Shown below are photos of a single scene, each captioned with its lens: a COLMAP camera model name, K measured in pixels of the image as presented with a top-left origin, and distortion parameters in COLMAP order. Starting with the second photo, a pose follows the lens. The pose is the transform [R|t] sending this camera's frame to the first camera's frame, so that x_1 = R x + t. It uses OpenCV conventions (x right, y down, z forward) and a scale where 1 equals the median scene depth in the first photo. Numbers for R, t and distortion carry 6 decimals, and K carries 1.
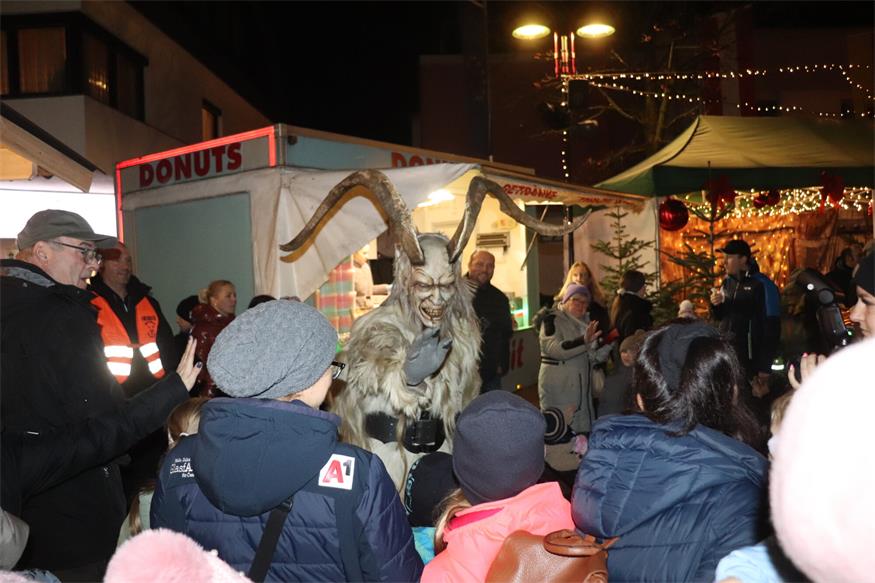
lens RADIAL K [[739.4, 0, 430.8], [0, 739.4, 294.3], [0, 0, 1]] dist [-0.172901, 0.171637]
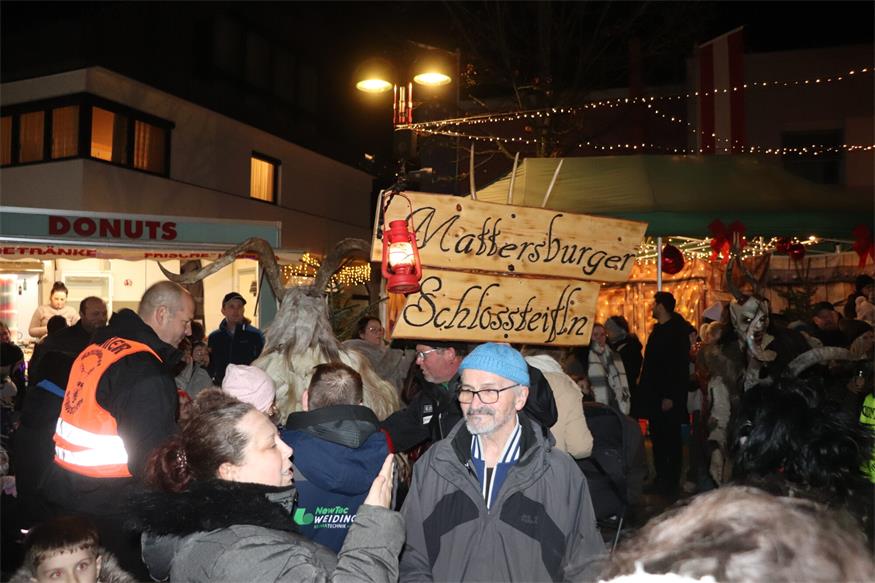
lens RADIAL K [[739.4, 0, 430.8], [0, 739.4, 294.3], [0, 0, 1]] dist [-0.172901, 0.171637]
pose [[0.940415, 0.028768, -0.338809, 0.495302], [-0.046961, 0.997854, -0.045620, -0.016733], [0.336770, 0.058813, 0.939748, 0.051225]]
